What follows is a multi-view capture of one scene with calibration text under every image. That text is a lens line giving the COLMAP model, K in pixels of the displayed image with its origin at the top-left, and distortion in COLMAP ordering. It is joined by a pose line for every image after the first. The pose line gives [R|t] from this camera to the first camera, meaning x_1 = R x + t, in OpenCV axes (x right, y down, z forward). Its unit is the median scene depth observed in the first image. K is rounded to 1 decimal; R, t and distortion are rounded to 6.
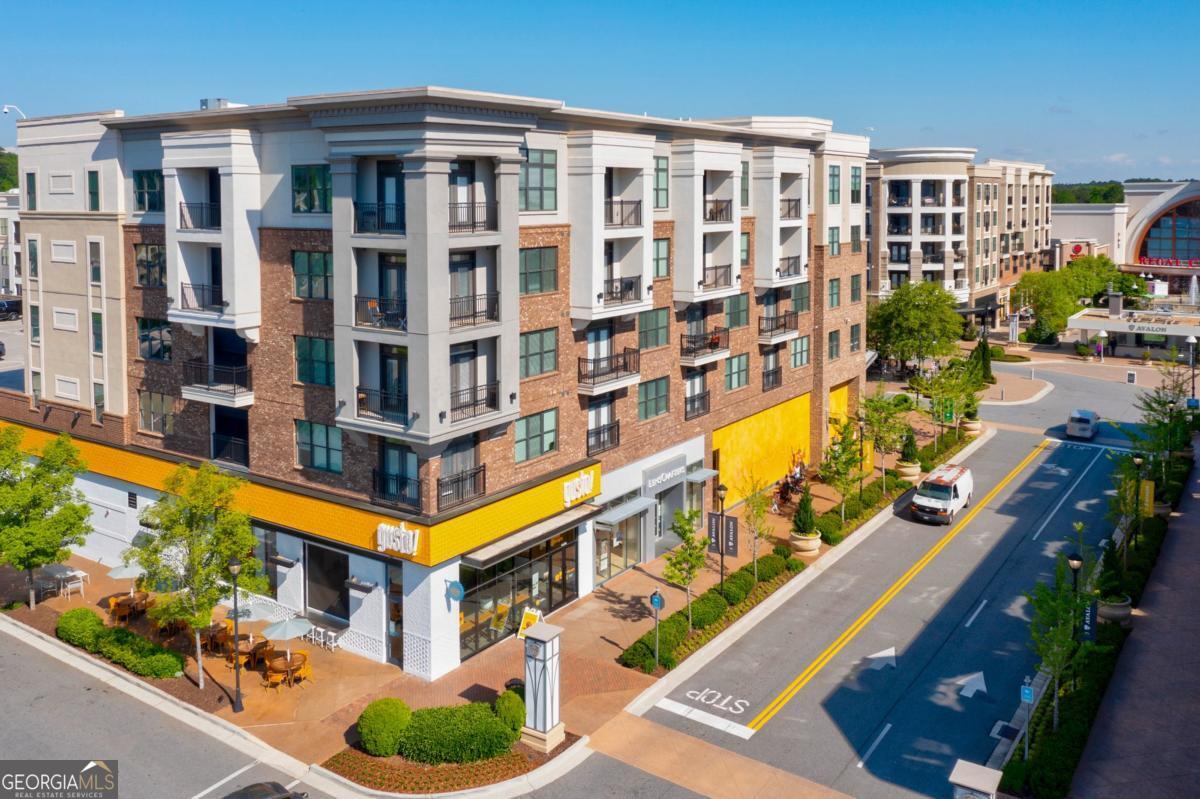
lens RADIAL K [[1002.3, 0, 602.1], [0, 1002.3, 246.1], [0, 0, 1]] dist [0.001136, 0.004445]
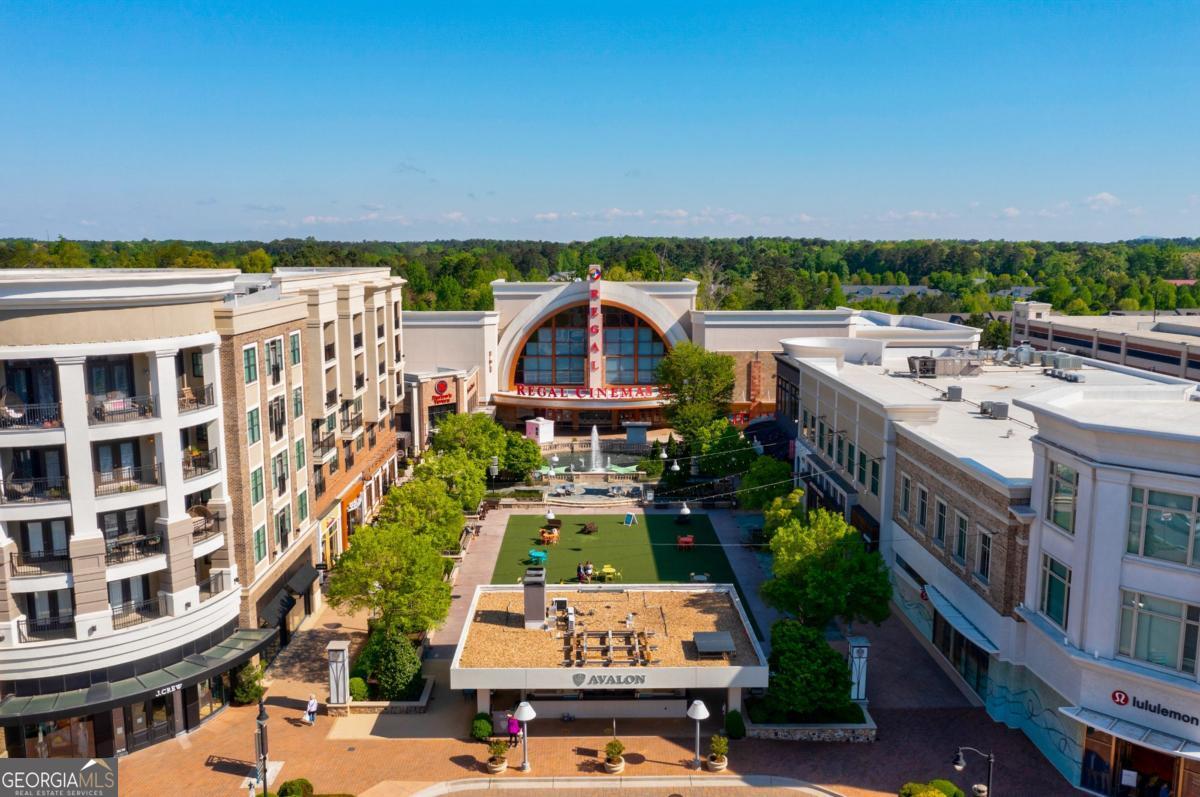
lens RADIAL K [[955.9, 0, 600.0], [0, 955.9, 398.5], [0, 0, 1]] dist [0.000708, 0.002740]
pose [[0.812330, -0.086338, 0.576772, 0.258623], [0.024804, 0.993201, 0.113740, -0.084367], [-0.582670, -0.078088, 0.808948, 0.571139]]
